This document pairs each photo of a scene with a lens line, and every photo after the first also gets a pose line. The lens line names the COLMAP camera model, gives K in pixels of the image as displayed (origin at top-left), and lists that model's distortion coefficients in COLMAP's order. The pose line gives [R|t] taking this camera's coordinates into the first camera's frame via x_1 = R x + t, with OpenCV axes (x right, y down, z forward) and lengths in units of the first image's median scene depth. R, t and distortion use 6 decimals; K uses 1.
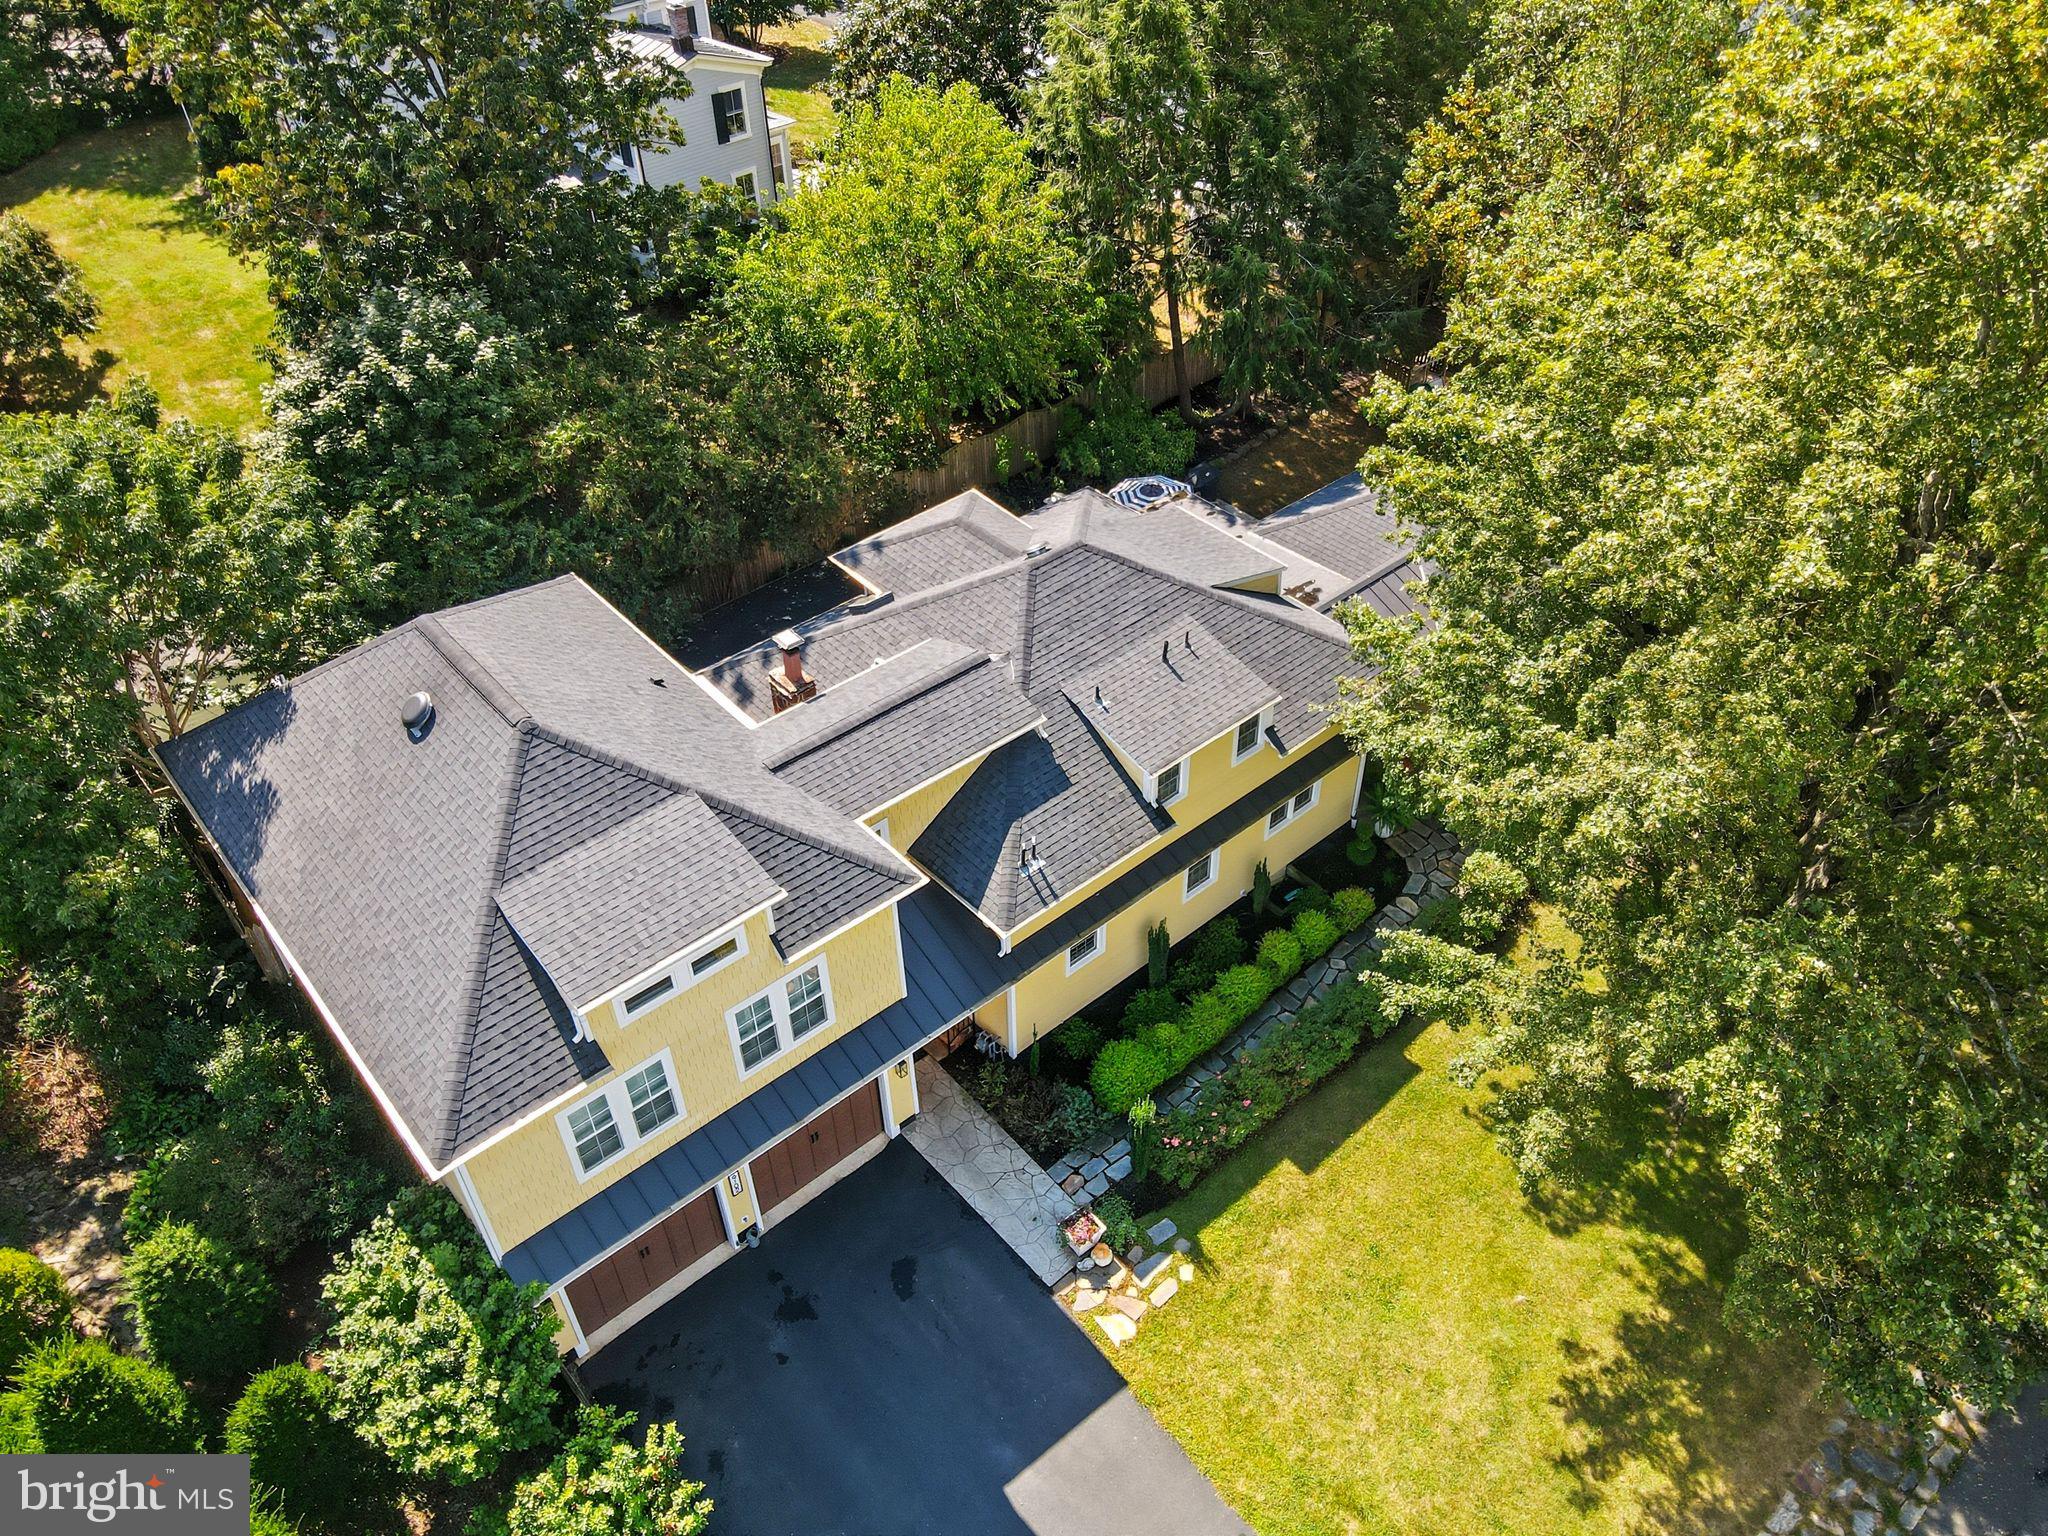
lens RADIAL K [[1499.0, 0, 1029.8], [0, 1499.0, 765.6], [0, 0, 1]] dist [-0.006112, 0.008987]
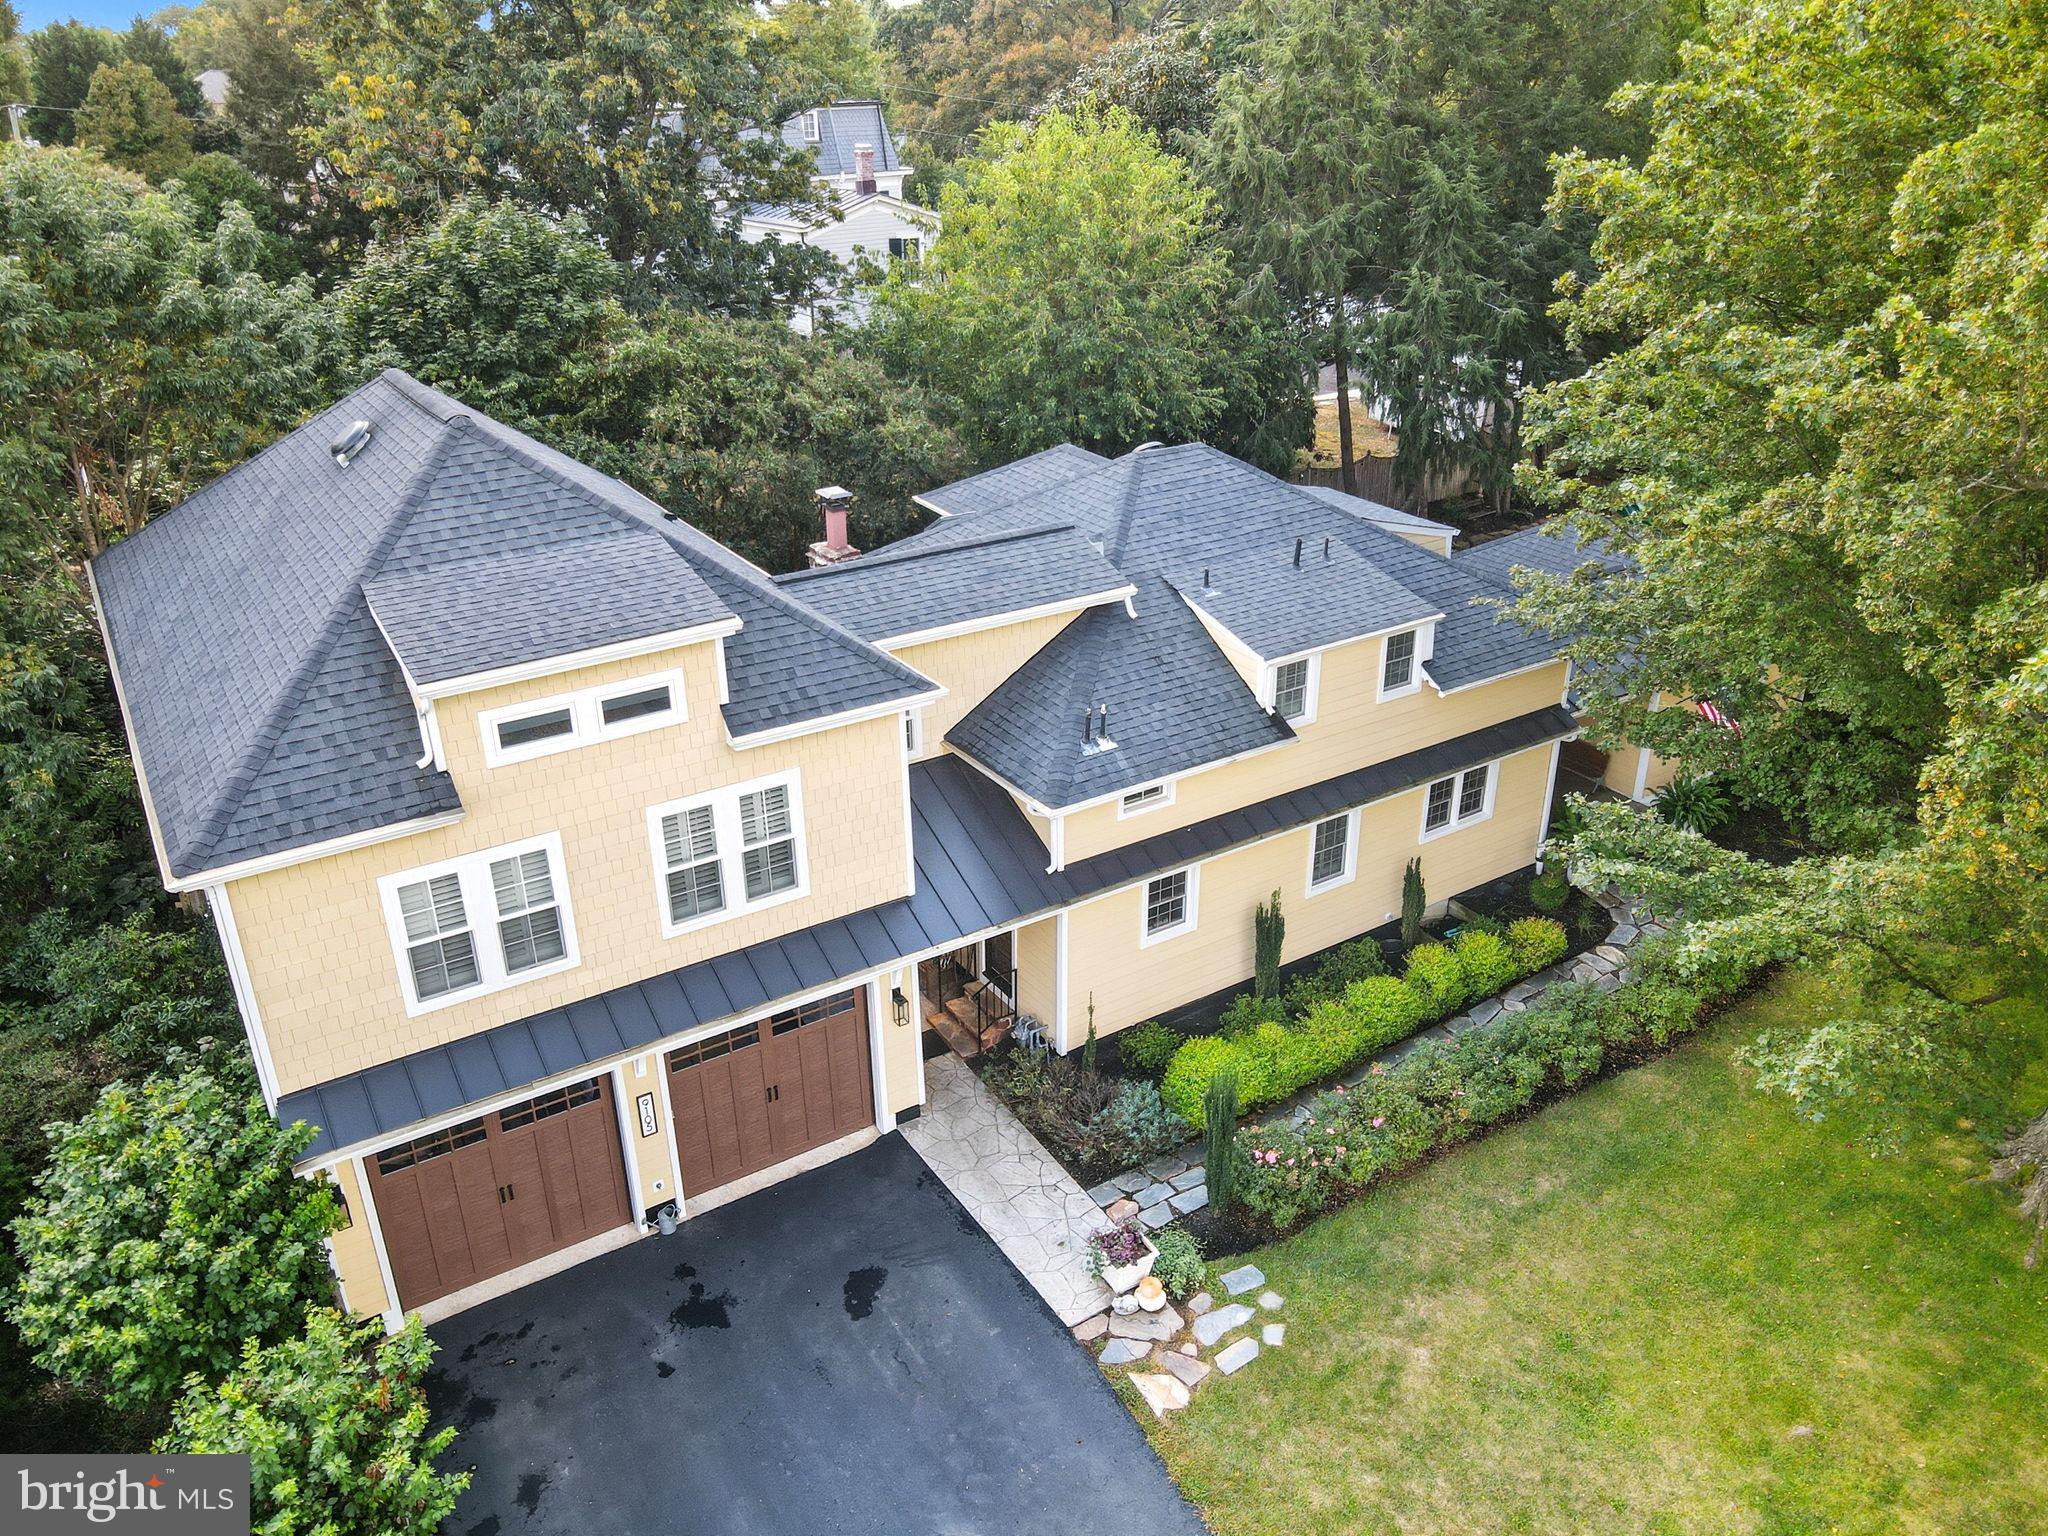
lens RADIAL K [[1499.0, 0, 1020.3], [0, 1499.0, 760.0], [0, 0, 1]] dist [-0.006112, 0.008987]
pose [[0.989232, 0.070031, -0.128517, 0.059667], [-0.100692, 0.962904, -0.250352, 0.267147], [0.106217, 0.260597, 0.959587, 0.273480]]
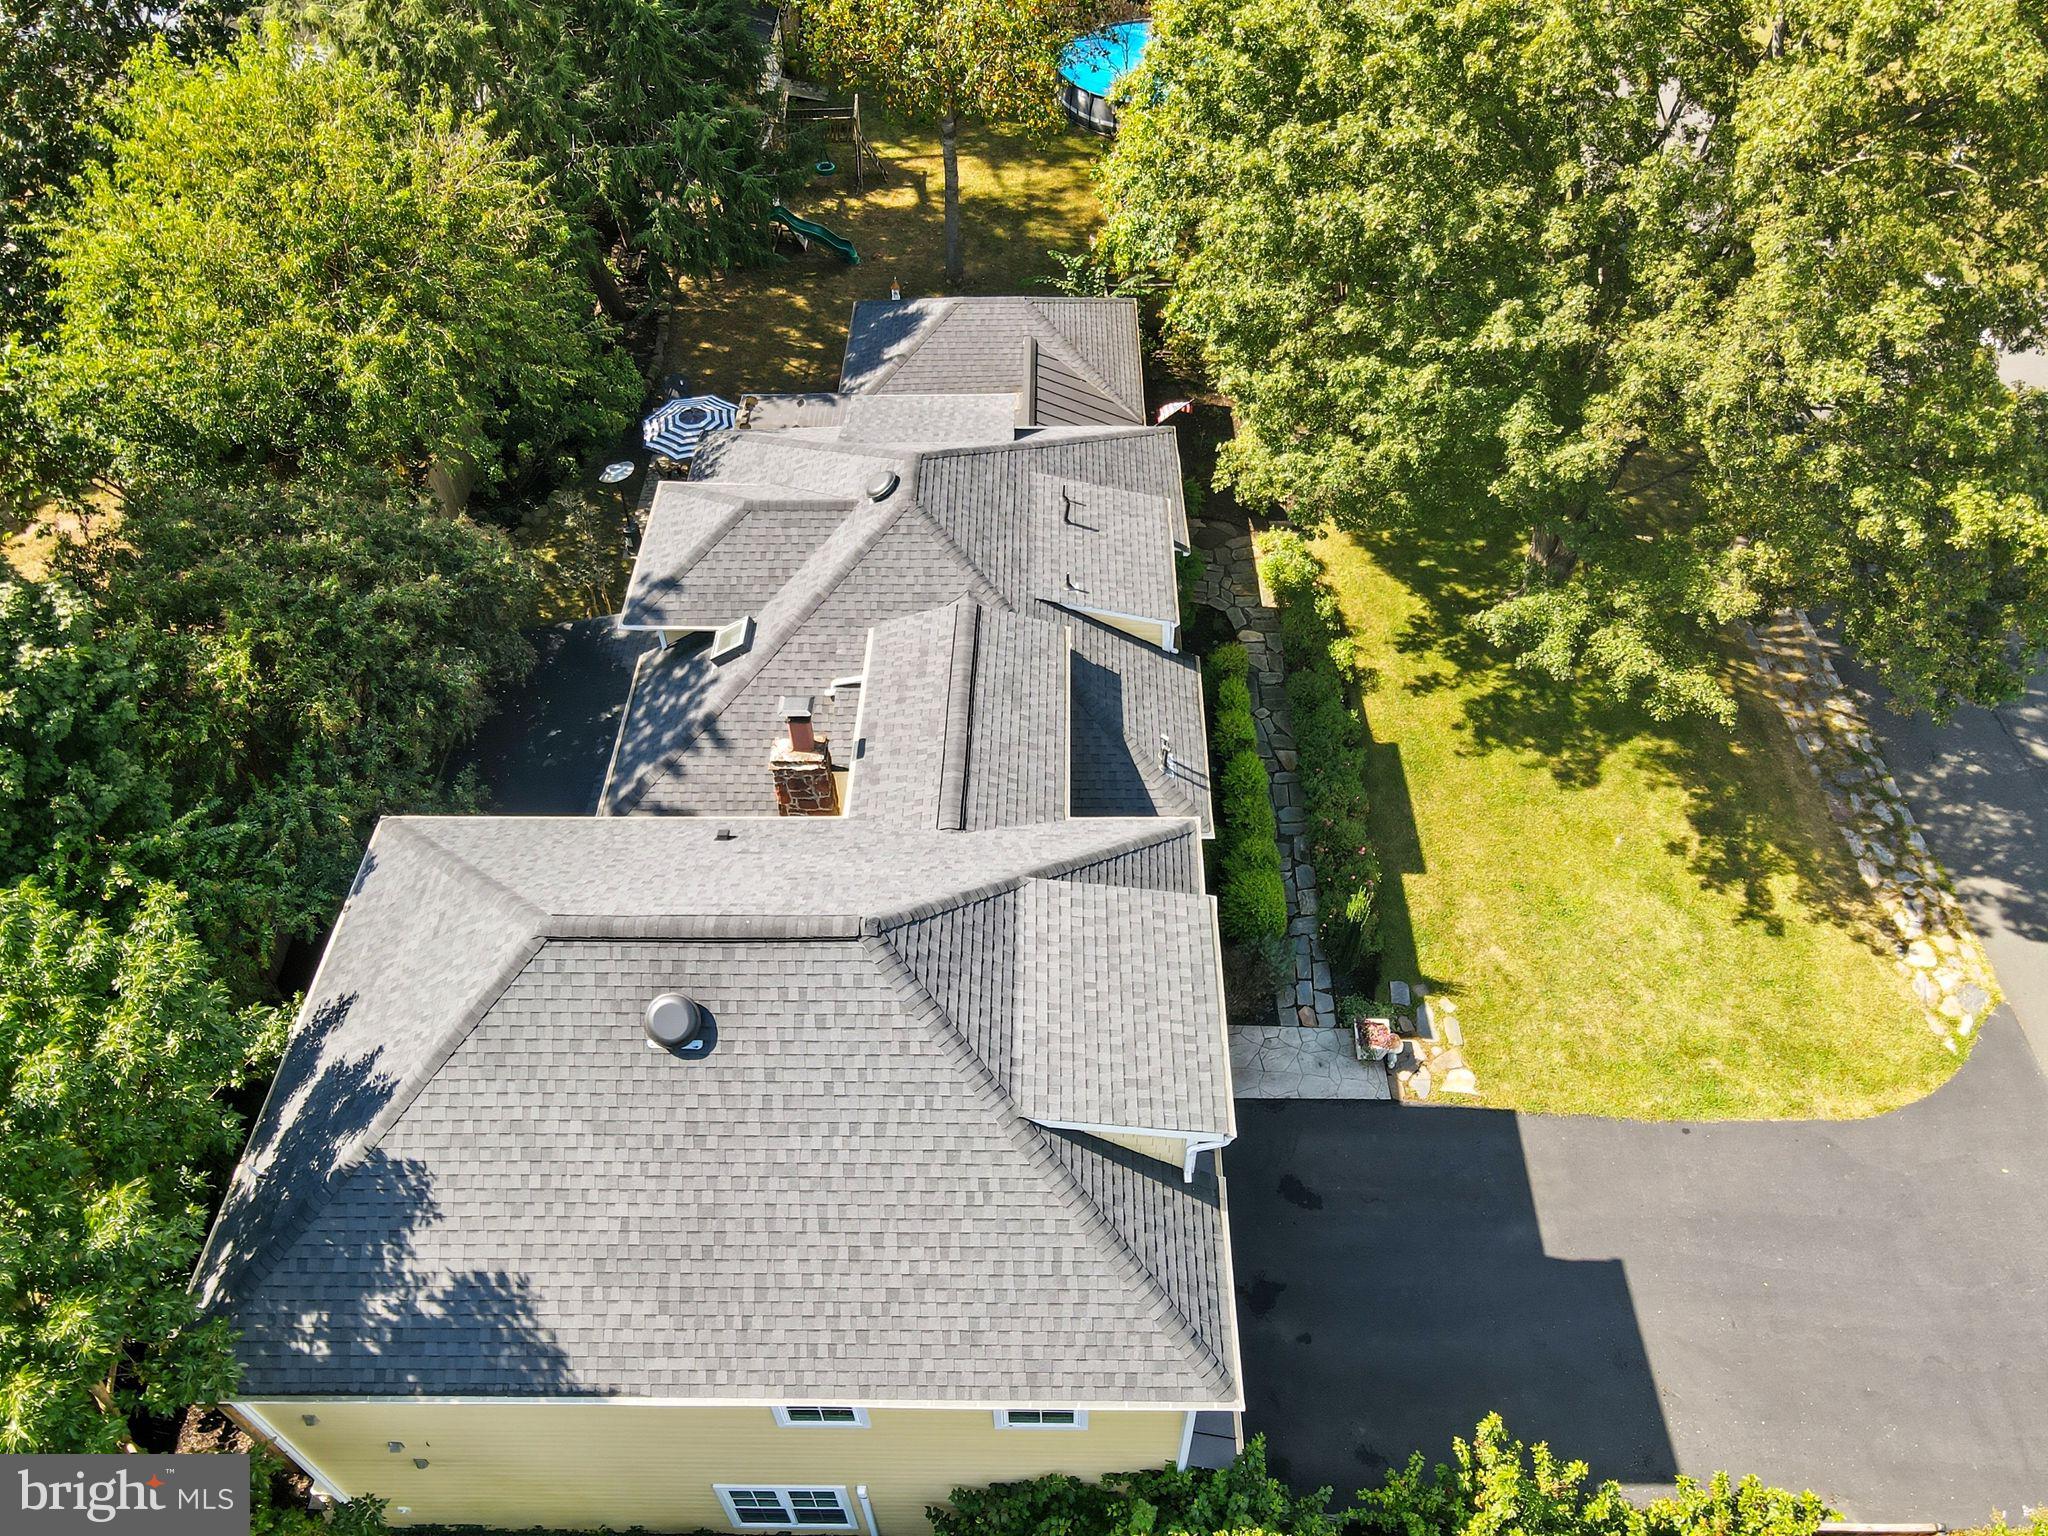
lens RADIAL K [[1499.0, 0, 1012.3], [0, 1499.0, 773.1], [0, 0, 1]] dist [-0.006112, 0.008987]
pose [[0.664529, -0.545340, 0.510888, -0.541951], [0.490648, 0.834084, 0.252128, -0.210848], [-0.563619, 0.083120, 0.821842, 0.291216]]
